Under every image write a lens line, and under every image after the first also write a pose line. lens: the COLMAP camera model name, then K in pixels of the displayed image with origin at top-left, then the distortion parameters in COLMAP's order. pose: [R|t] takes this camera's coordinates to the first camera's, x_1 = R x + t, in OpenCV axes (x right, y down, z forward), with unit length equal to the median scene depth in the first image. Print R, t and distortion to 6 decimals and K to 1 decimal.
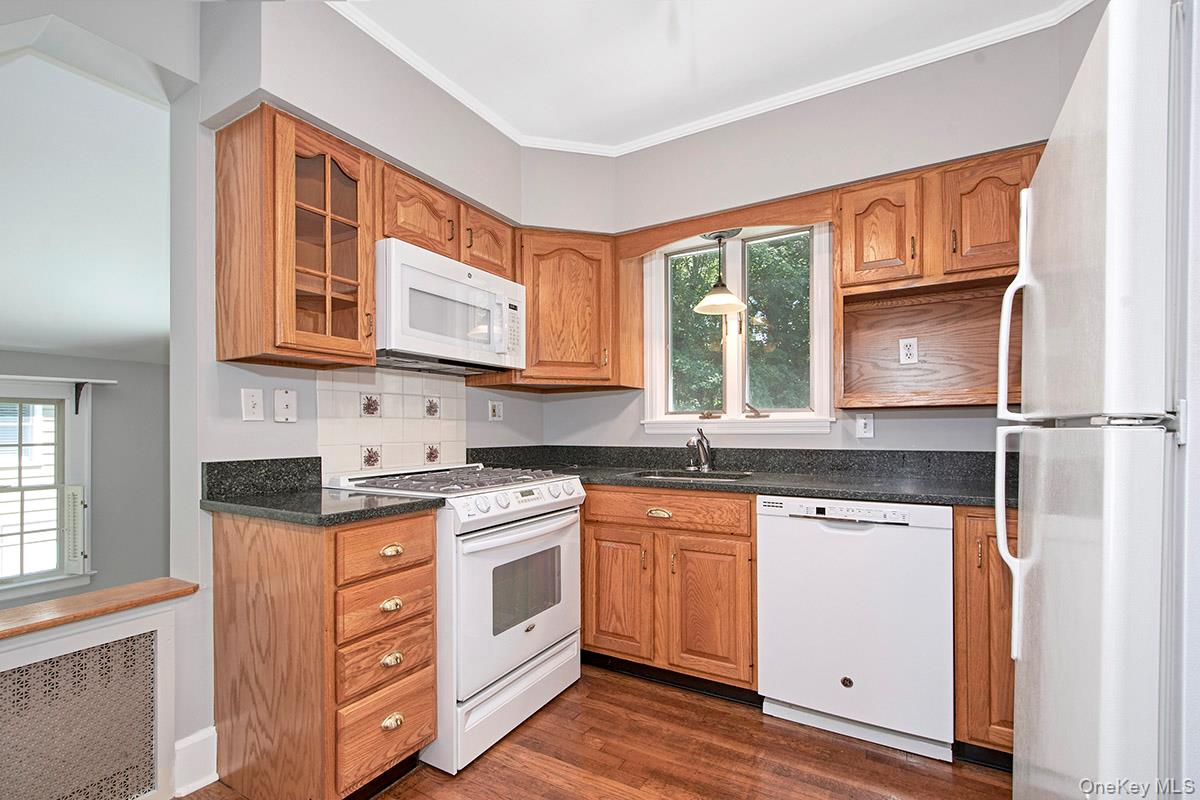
lens RADIAL K [[534.3, 0, 600.8], [0, 534.3, 423.8], [0, 0, 1]] dist [-0.003754, -0.000328]
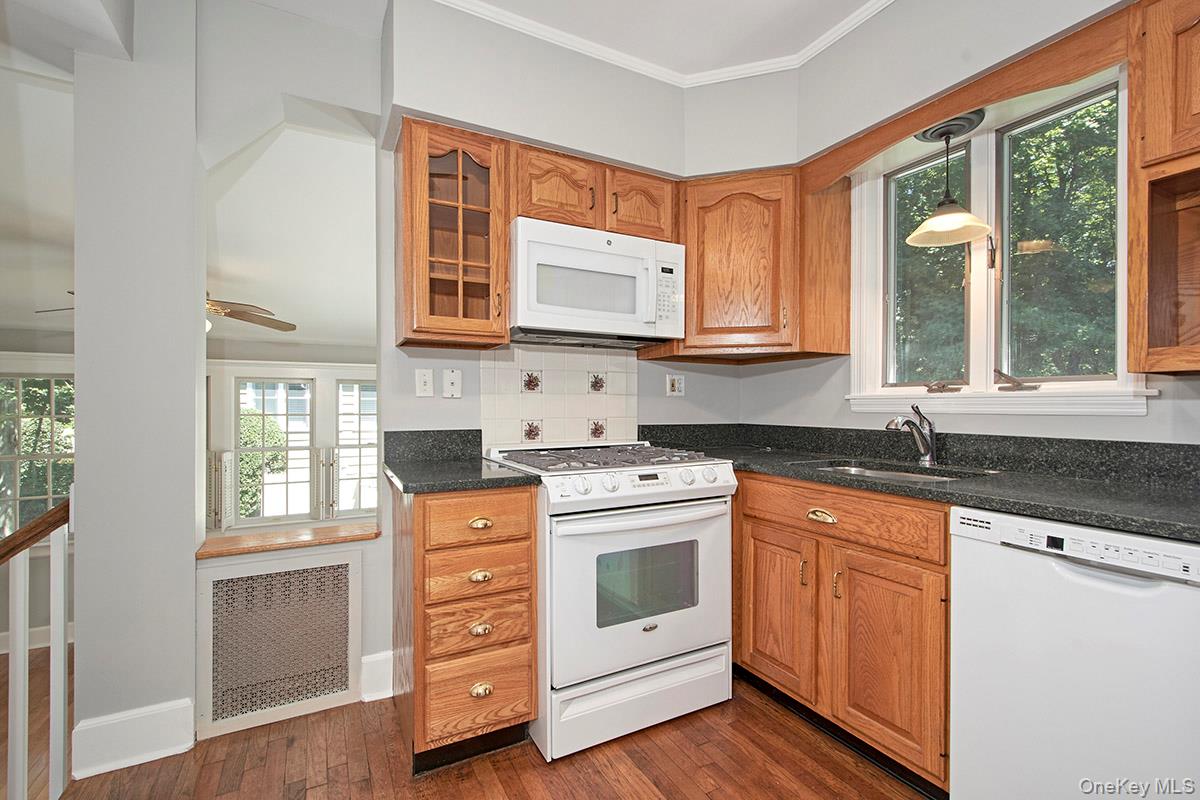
lens RADIAL K [[541.9, 0, 583.5], [0, 541.9, 406.0], [0, 0, 1]] dist [0.003145, -0.008308]
pose [[0.847394, 0.006647, -0.530922, 0.239740], [-0.000222, 0.999926, 0.012164, 0.000237], [0.530964, -0.010190, 0.847333, 0.167343]]
